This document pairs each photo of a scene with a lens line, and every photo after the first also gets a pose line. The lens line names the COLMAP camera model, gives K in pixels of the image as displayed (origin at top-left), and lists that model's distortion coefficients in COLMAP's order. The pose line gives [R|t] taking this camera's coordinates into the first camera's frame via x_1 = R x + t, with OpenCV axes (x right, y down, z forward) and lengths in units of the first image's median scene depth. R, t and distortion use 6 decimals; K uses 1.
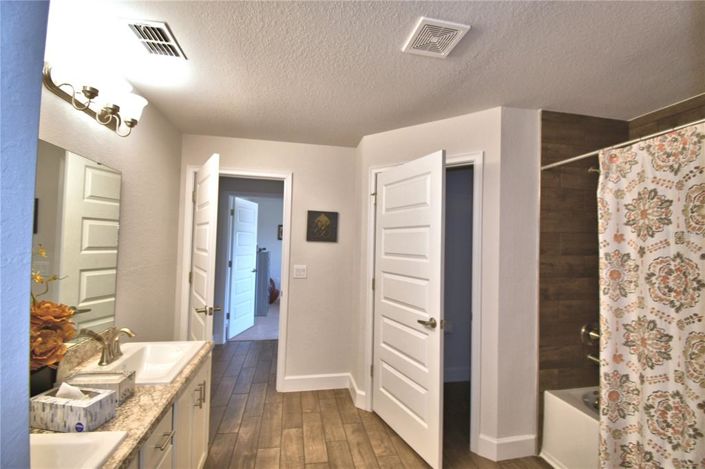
lens RADIAL K [[313.2, 0, 355.9], [0, 313.2, 233.7], [0, 0, 1]] dist [-0.003595, -0.006577]
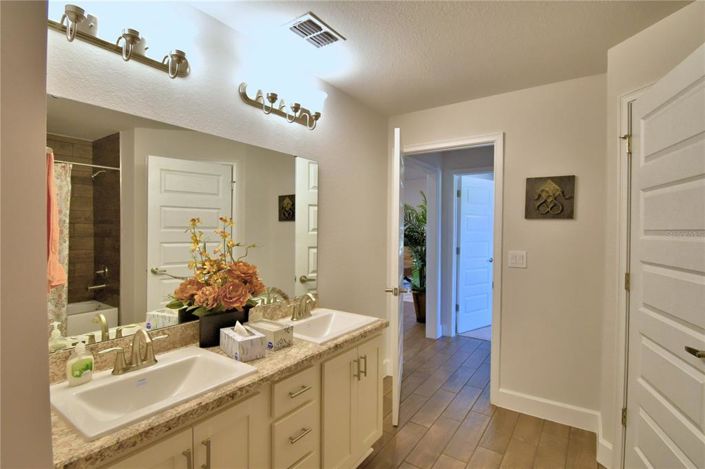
lens RADIAL K [[348.4, 0, 348.8], [0, 348.4, 232.2], [0, 0, 1]] dist [0.001889, -0.003050]
pose [[0.694838, -0.015816, -0.718992, 0.180358], [0.032207, 0.999439, 0.009139, 0.040930], [0.718445, -0.029507, 0.694958, 0.123821]]
